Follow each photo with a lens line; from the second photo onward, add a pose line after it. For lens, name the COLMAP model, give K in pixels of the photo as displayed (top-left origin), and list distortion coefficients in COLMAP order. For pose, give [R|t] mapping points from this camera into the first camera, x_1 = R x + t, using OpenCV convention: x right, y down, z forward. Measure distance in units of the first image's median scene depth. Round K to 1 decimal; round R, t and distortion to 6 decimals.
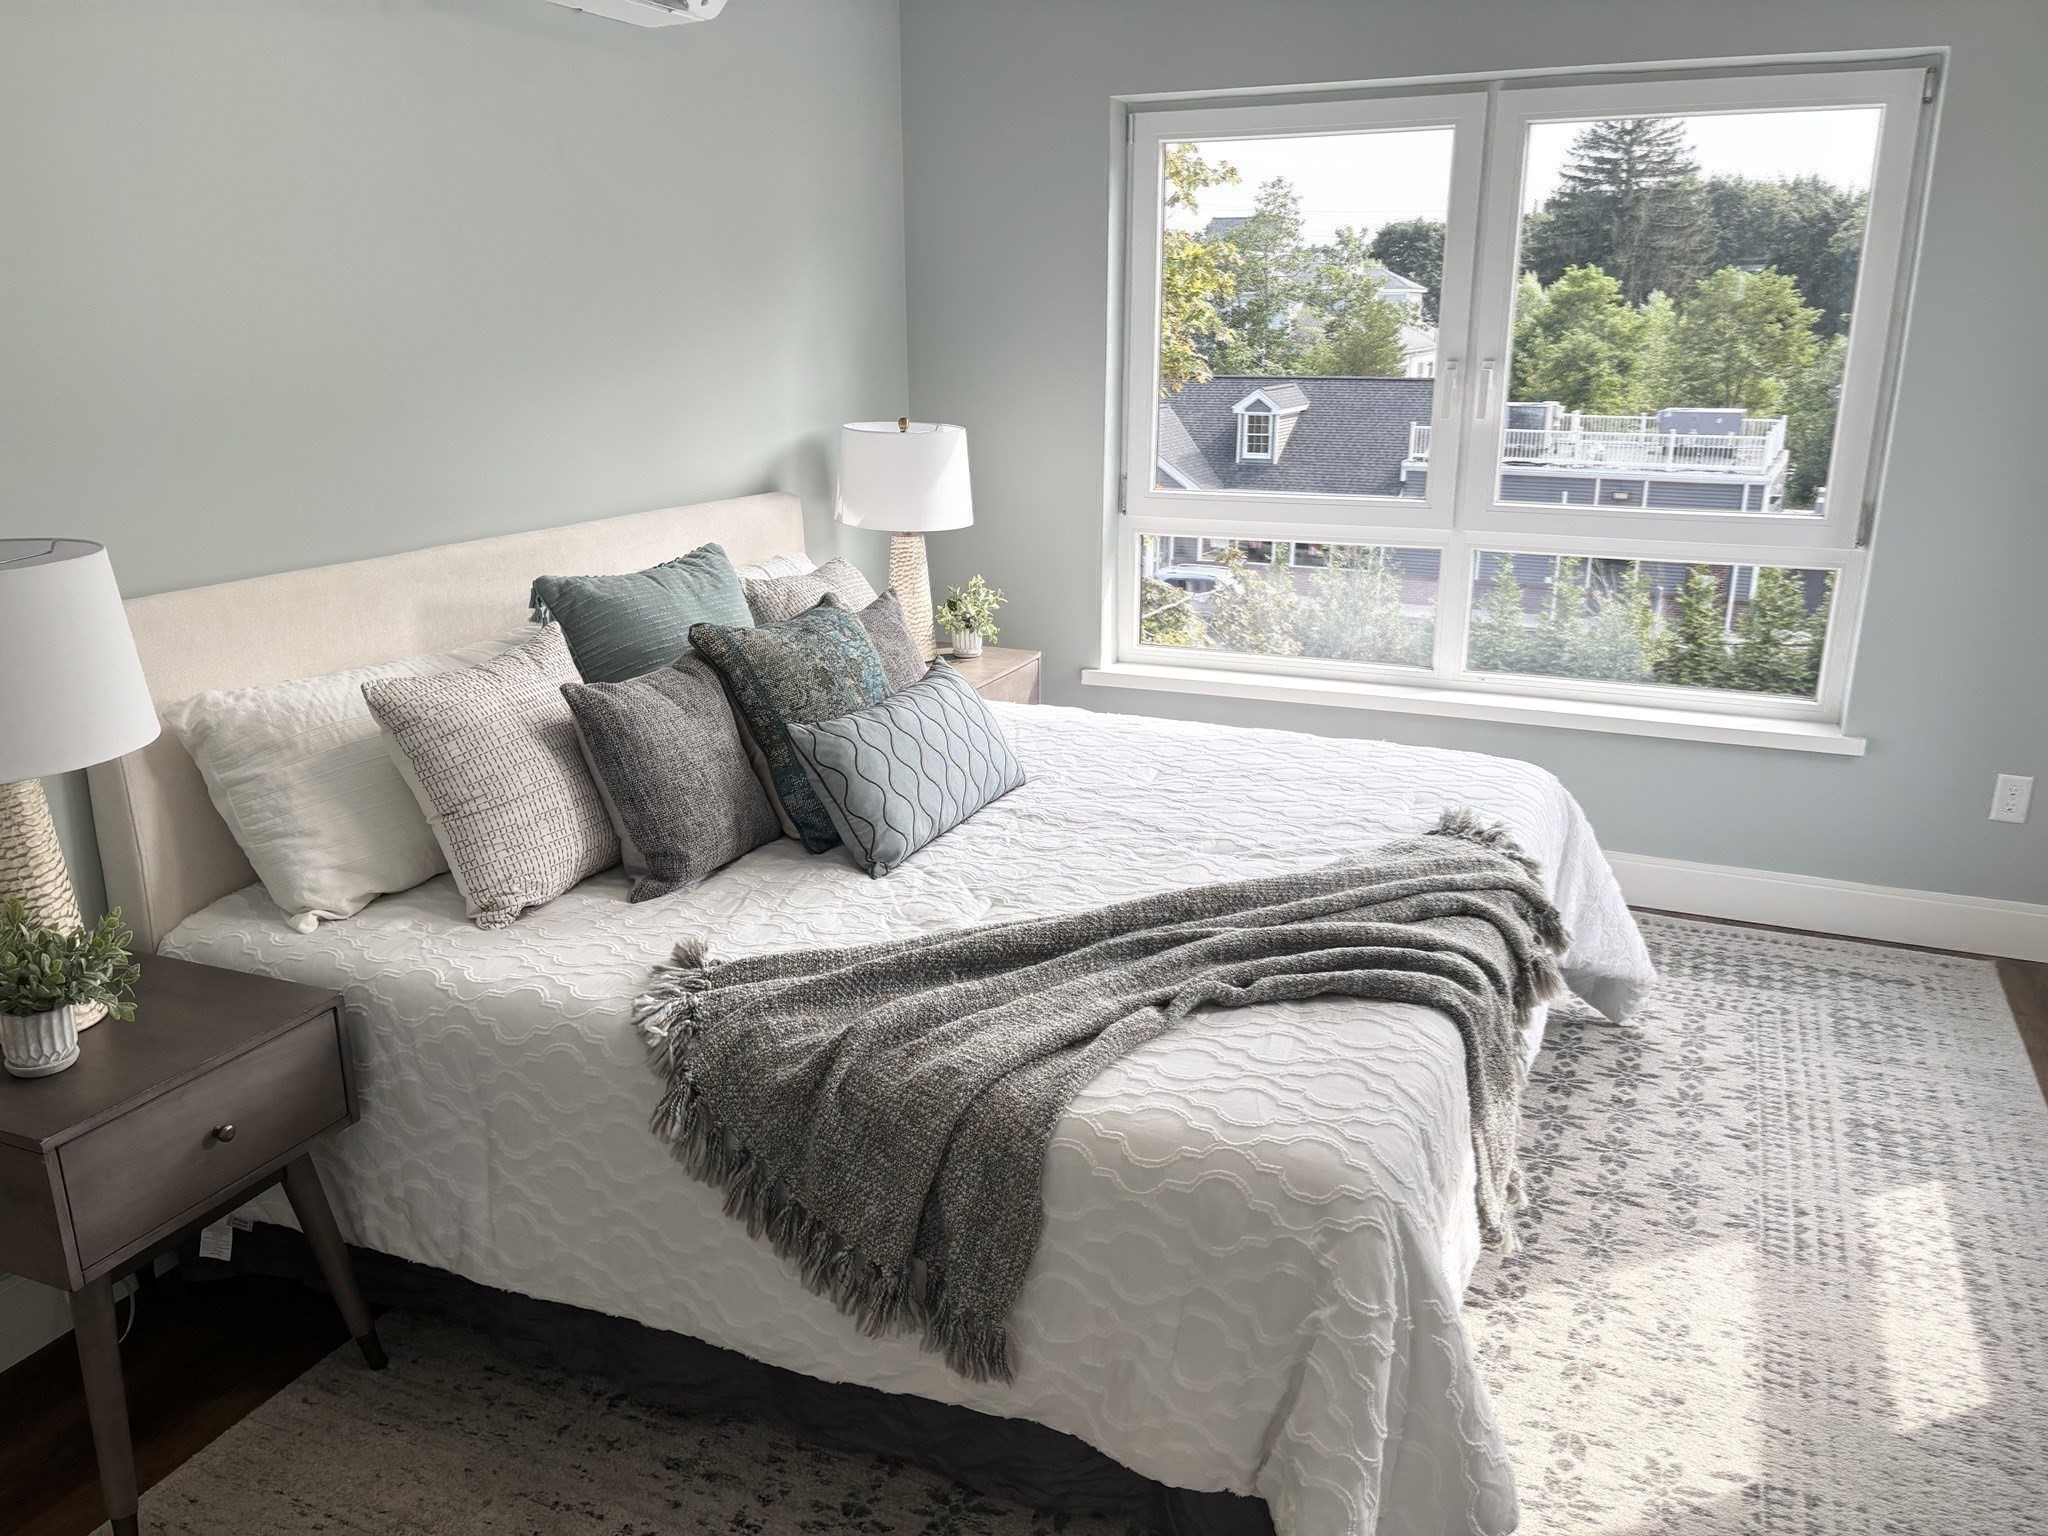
lens RADIAL K [[1549.7, 0, 1031.0], [0, 1549.7, 769.0], [0, 0, 1]] dist [0.063012, -0.070619]
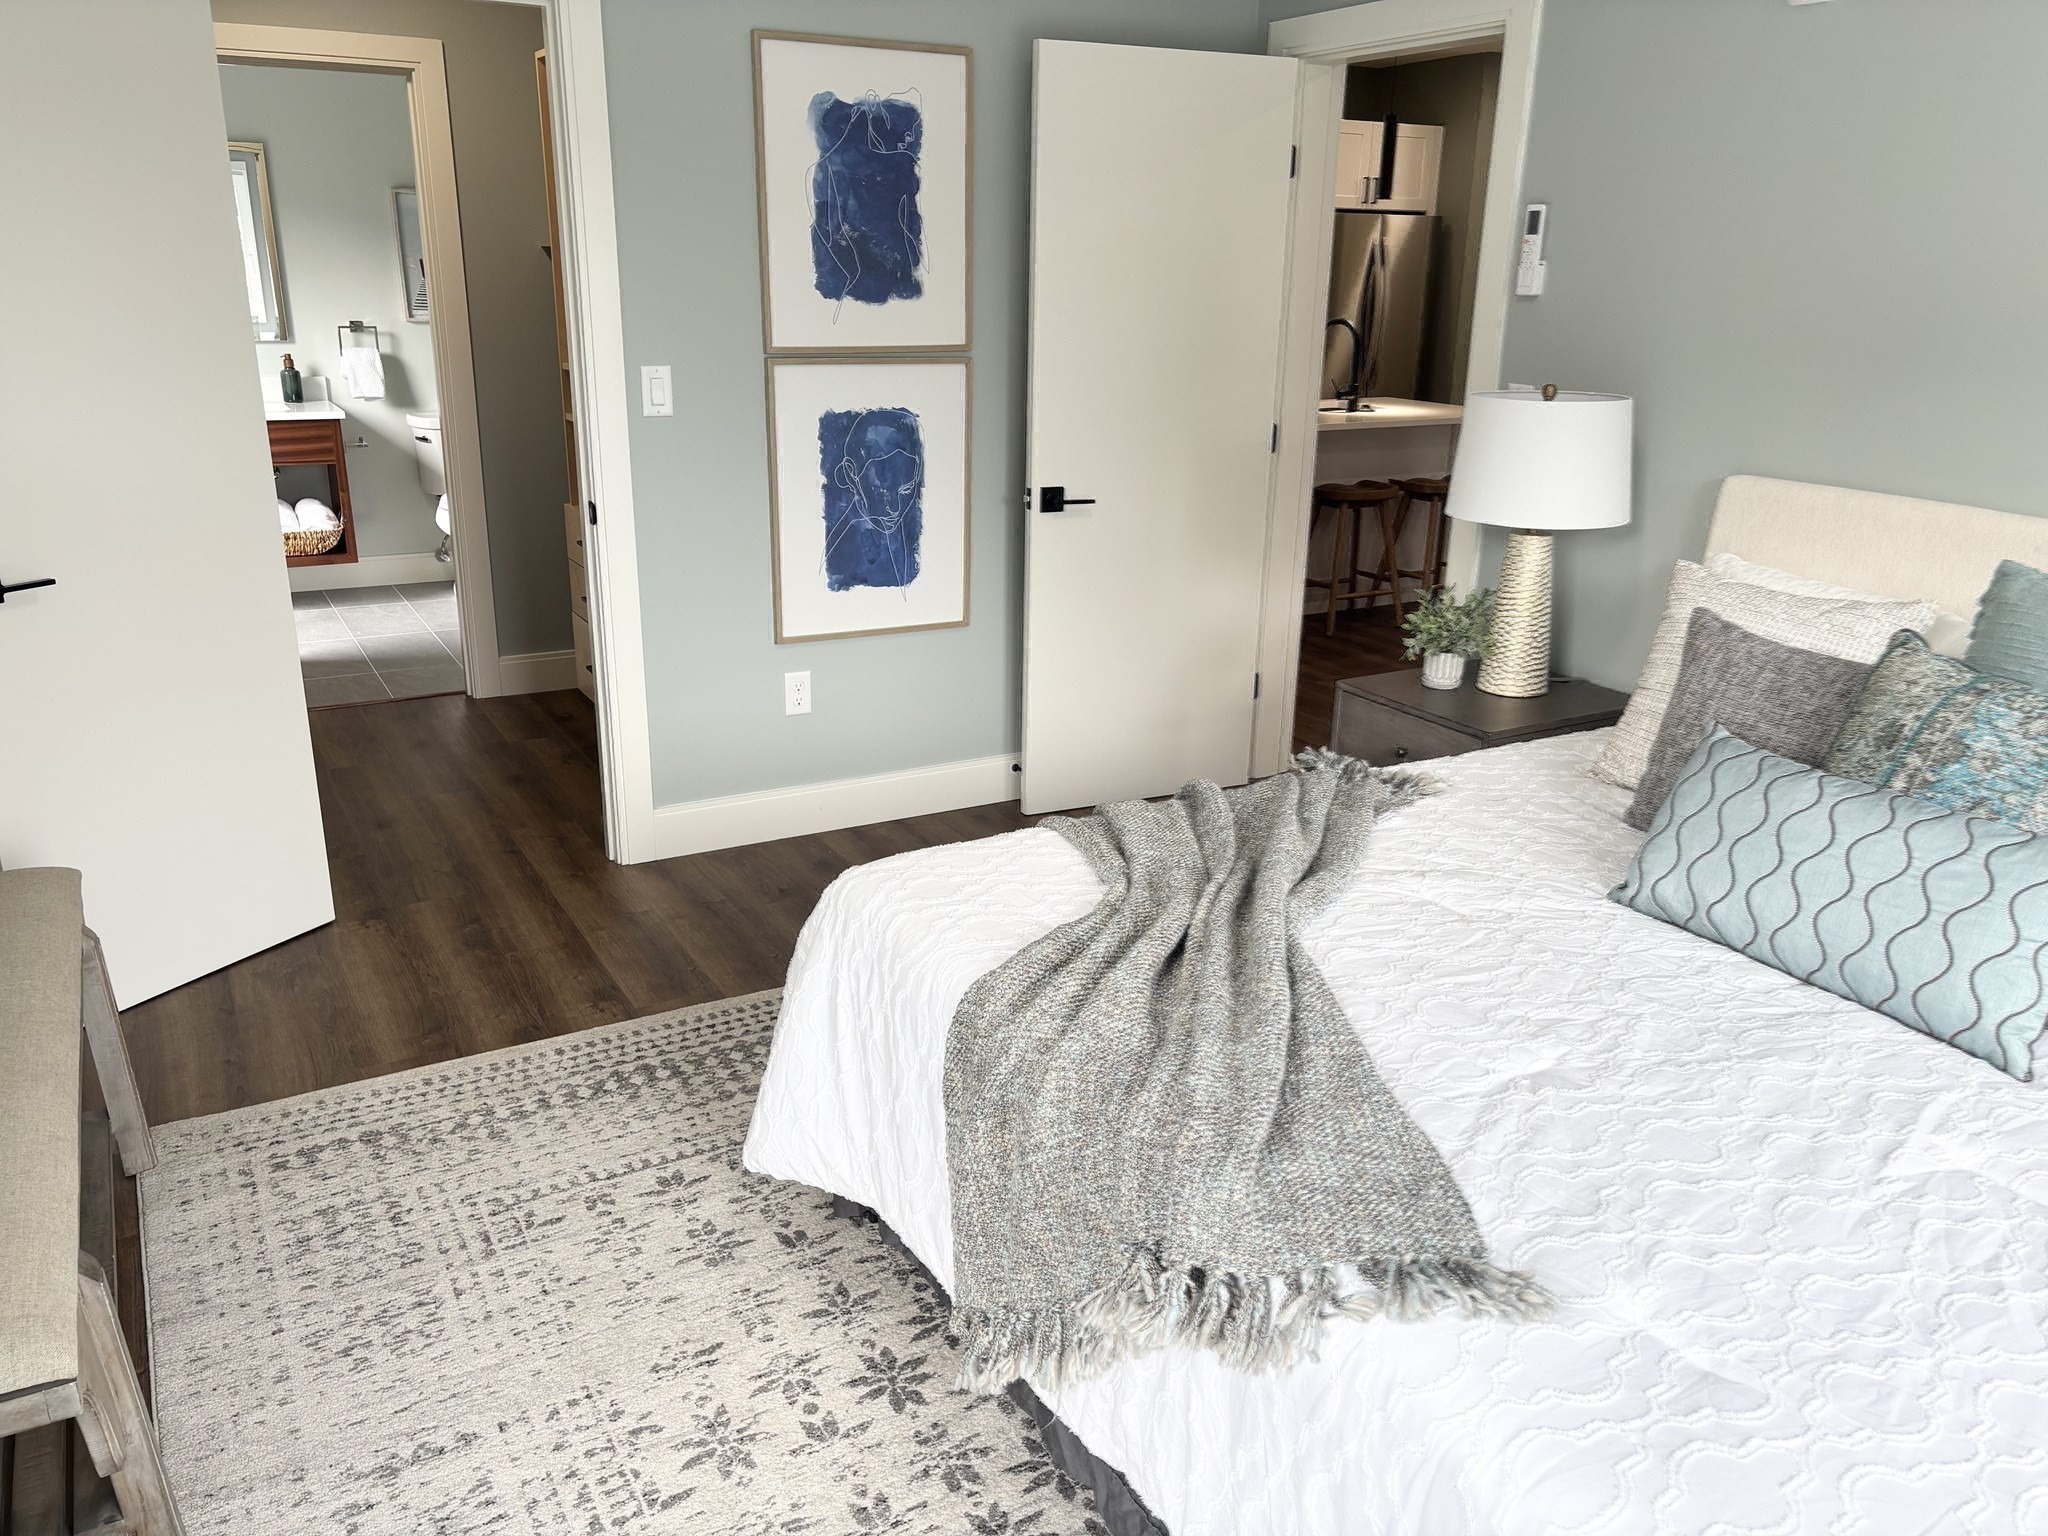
lens RADIAL K [[1549.7, 0, 1013.4], [0, 1549.7, 761.9], [0, 0, 1]] dist [0.063012, -0.070619]
pose [[-0.602685, 0.236066, -0.762262, 0.933039], [-0.237338, 0.858984, 0.453671, -0.389833], [0.761867, 0.454335, -0.461669, 1.388940]]
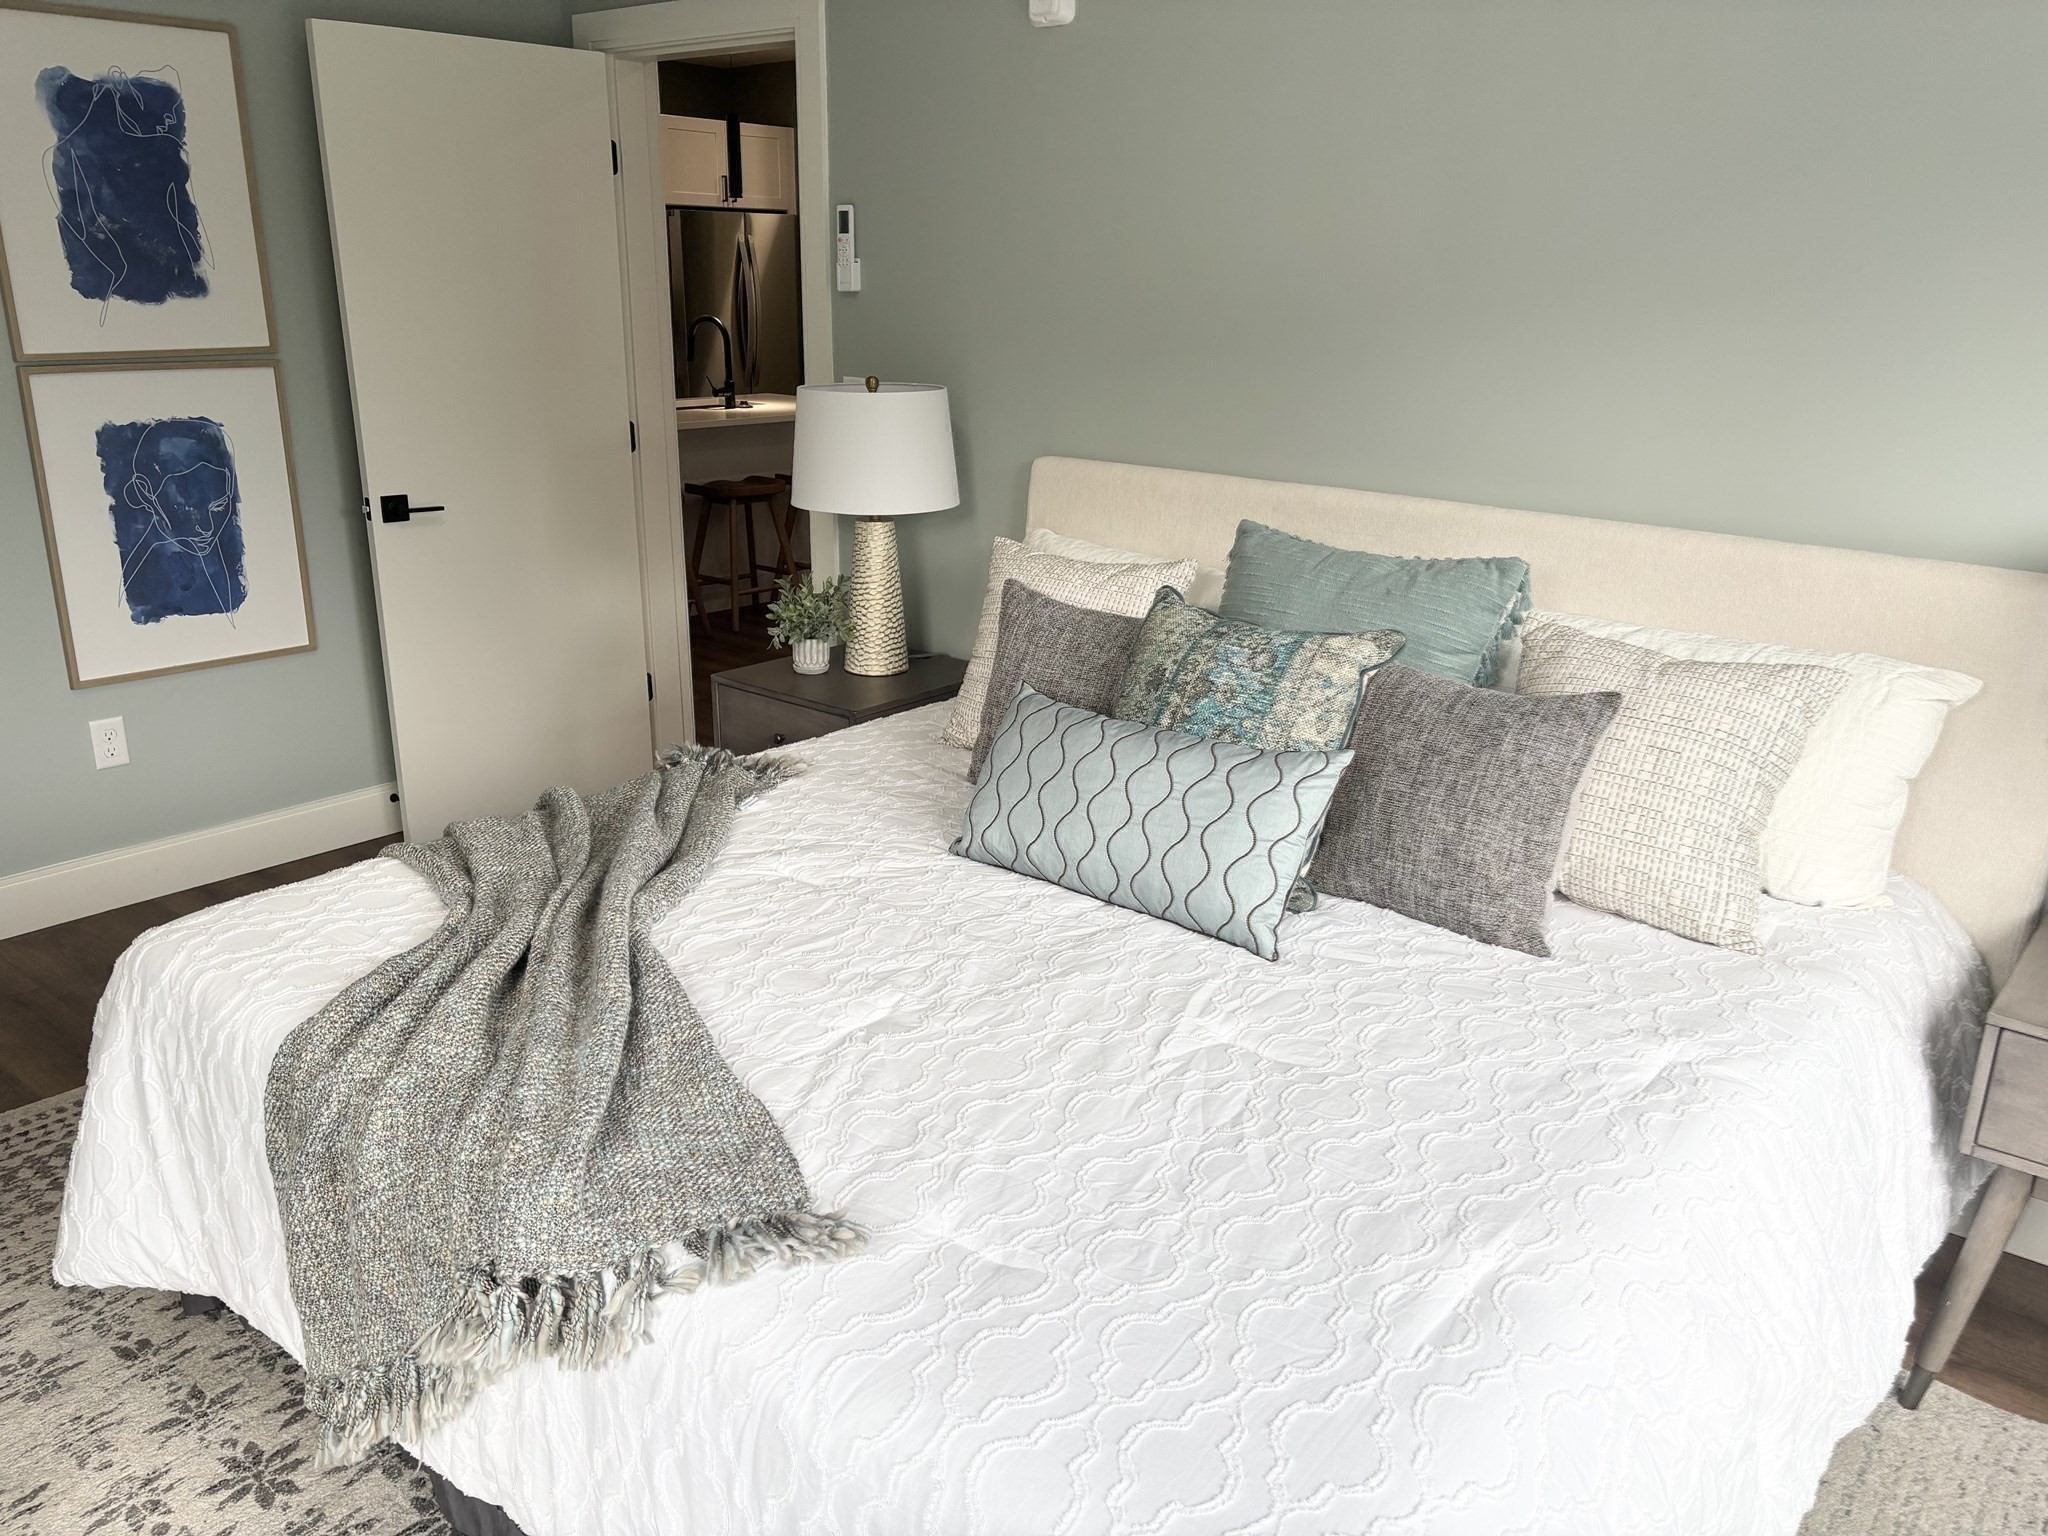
lens RADIAL K [[1549.7, 0, 1035.2], [0, 1549.7, 764.8], [0, 0, 1]] dist [0.063012, -0.070619]
pose [[-0.280548, 0.288655, -0.915408, 0.909491], [-0.280609, 0.887377, 0.365815, -0.413212], [0.917906, 0.359500, -0.167953, 1.467009]]
